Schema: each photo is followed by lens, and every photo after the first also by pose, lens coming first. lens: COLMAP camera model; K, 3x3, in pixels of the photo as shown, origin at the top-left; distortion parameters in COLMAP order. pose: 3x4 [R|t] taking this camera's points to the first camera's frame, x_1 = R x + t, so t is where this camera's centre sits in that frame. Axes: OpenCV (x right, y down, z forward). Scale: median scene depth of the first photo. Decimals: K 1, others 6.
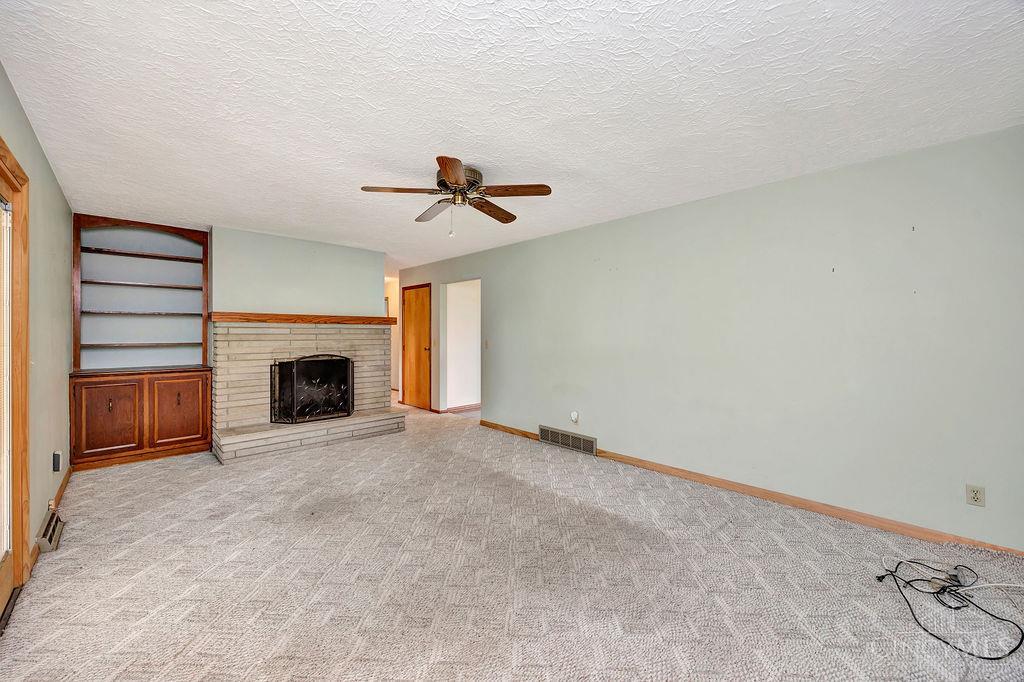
lens RADIAL K [[398.6, 0, 517.1], [0, 398.6, 333.4], [0, 0, 1]] dist [-0.003070, 0.001156]
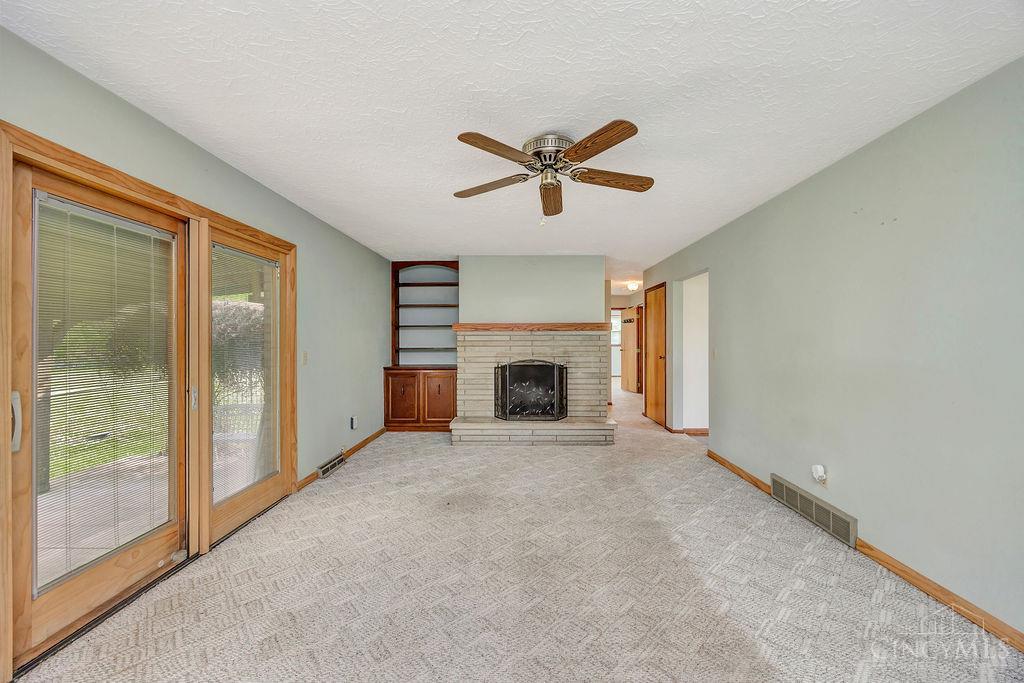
lens RADIAL K [[398.6, 0, 513.1], [0, 398.6, 335.7], [0, 0, 1]] dist [-0.003070, 0.001156]
pose [[0.696864, -0.013060, -0.717084, 0.268883], [0.004938, 0.999898, -0.013412, 0.004159], [0.717186, 0.005805, 0.696858, 0.241756]]
